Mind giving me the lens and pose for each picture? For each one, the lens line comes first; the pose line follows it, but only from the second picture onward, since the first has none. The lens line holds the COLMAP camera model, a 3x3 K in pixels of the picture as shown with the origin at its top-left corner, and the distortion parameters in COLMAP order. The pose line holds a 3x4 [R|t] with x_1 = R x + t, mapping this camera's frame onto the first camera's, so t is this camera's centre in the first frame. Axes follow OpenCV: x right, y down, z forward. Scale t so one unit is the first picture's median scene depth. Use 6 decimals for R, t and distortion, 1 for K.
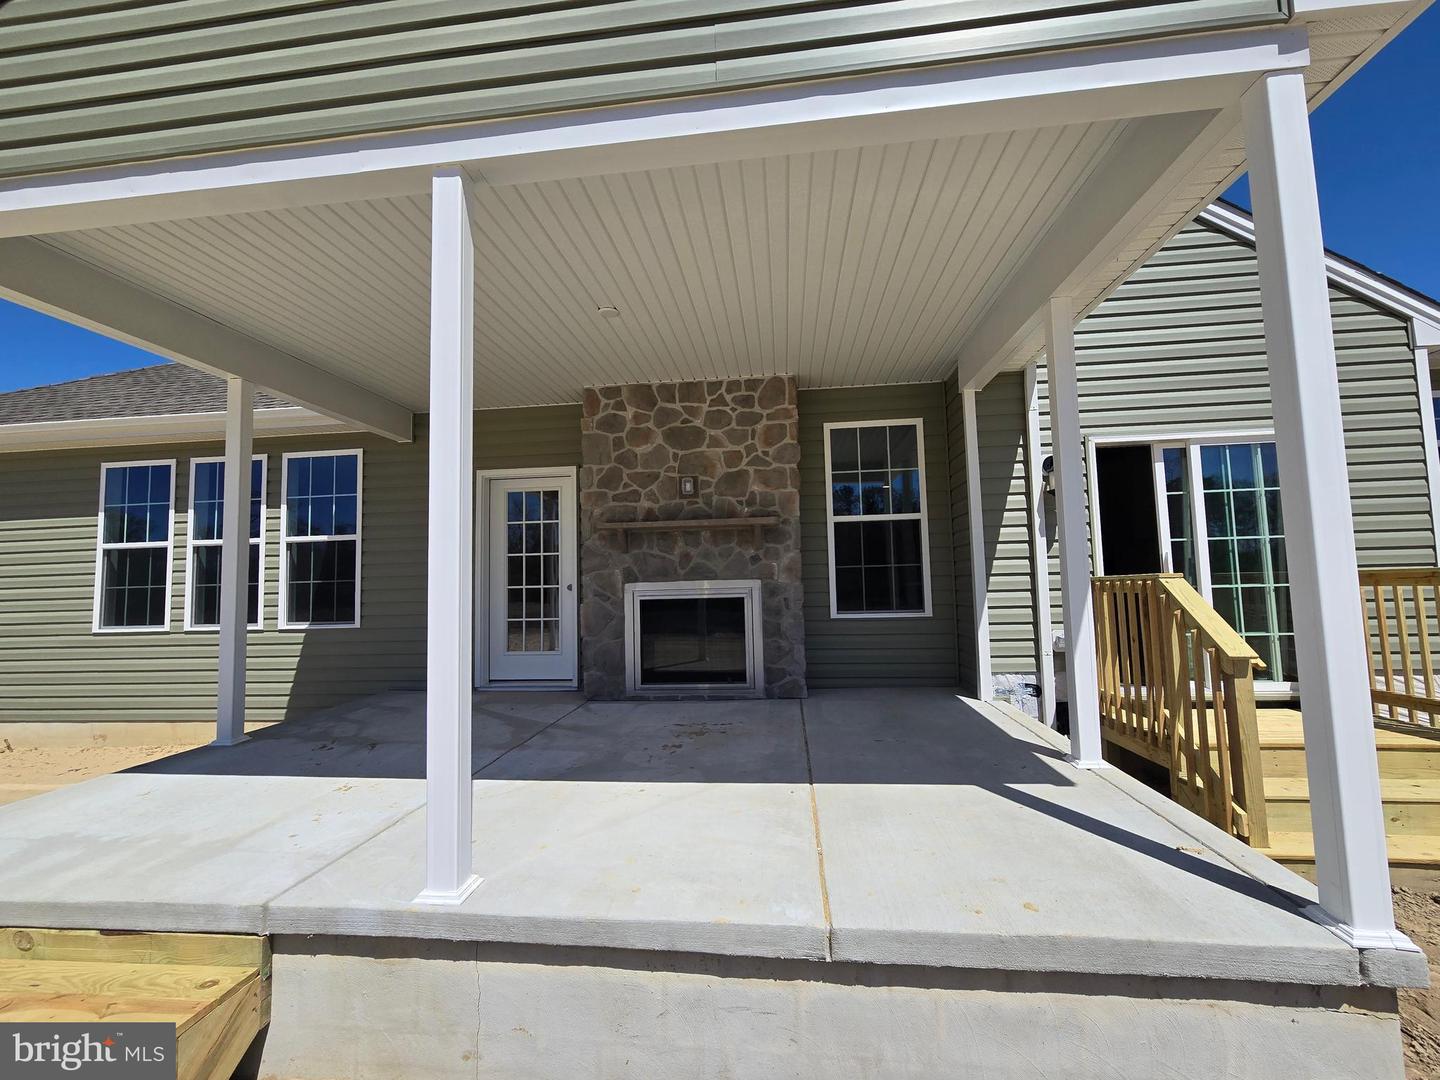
lens RADIAL K [[593.1, 0, 720.3], [0, 593.1, 542.1], [0, 0, 1]] dist [-0.002905, 0.002855]
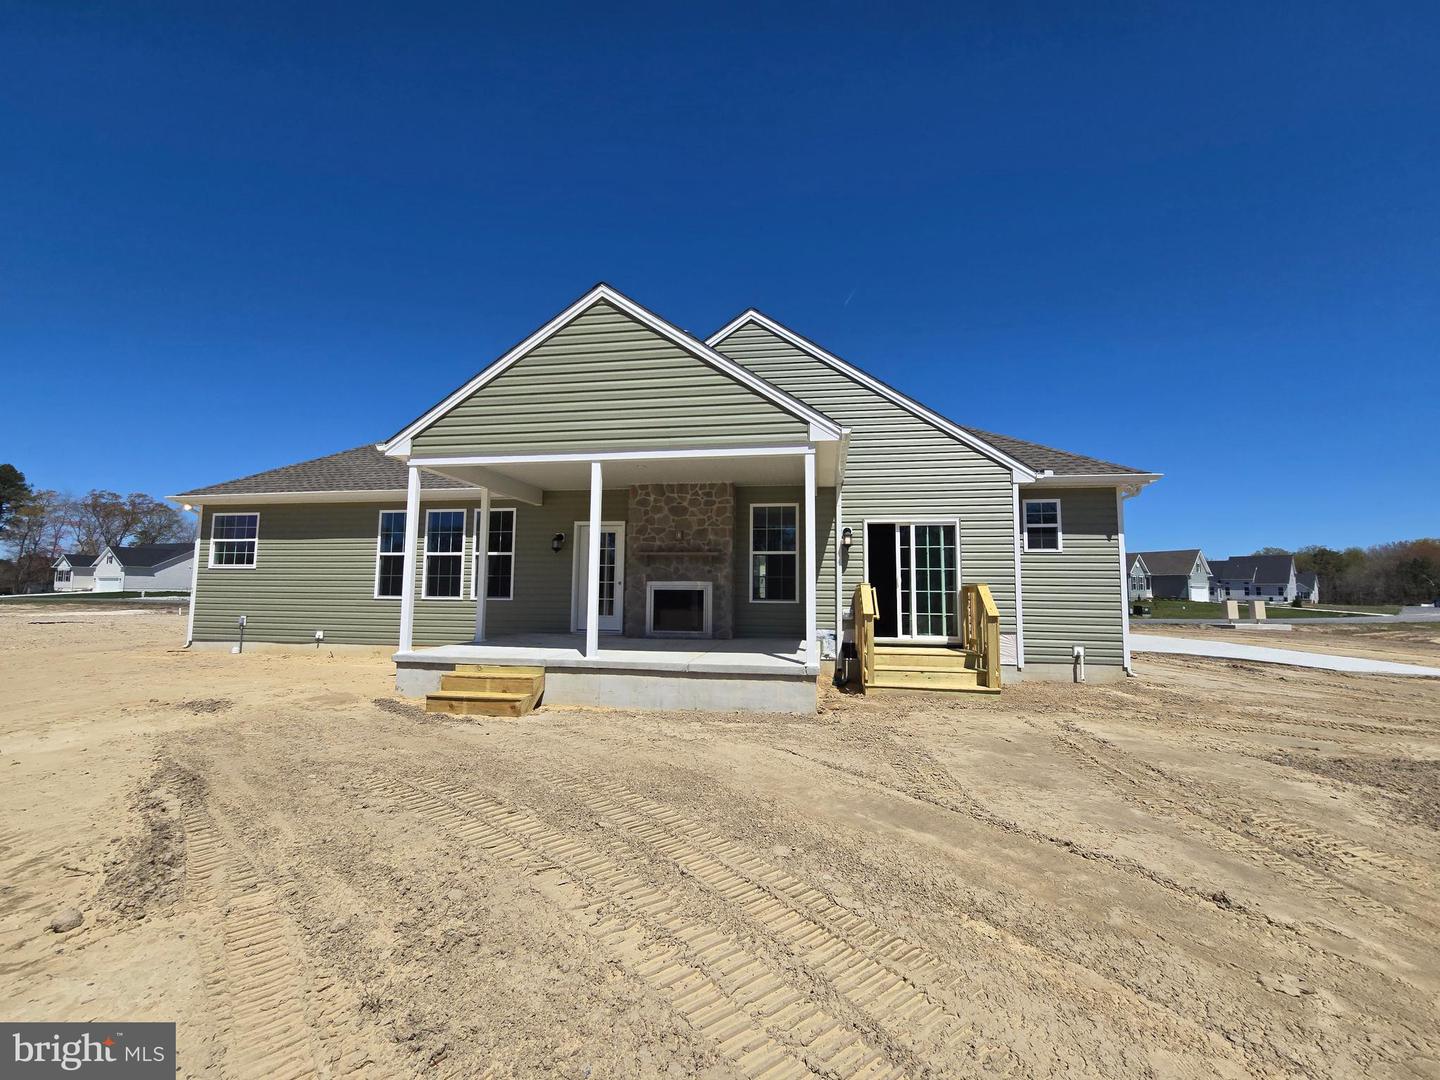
lens RADIAL K [[593.1, 0, 722.6], [0, 593.1, 537.2], [0, 0, 1]] dist [-0.002905, 0.002855]
pose [[0.997708, 0.028028, -0.061586, 0.225835], [-0.029303, 0.999373, -0.019887, -0.051244], [0.060990, 0.021646, 0.997904, -1.054136]]
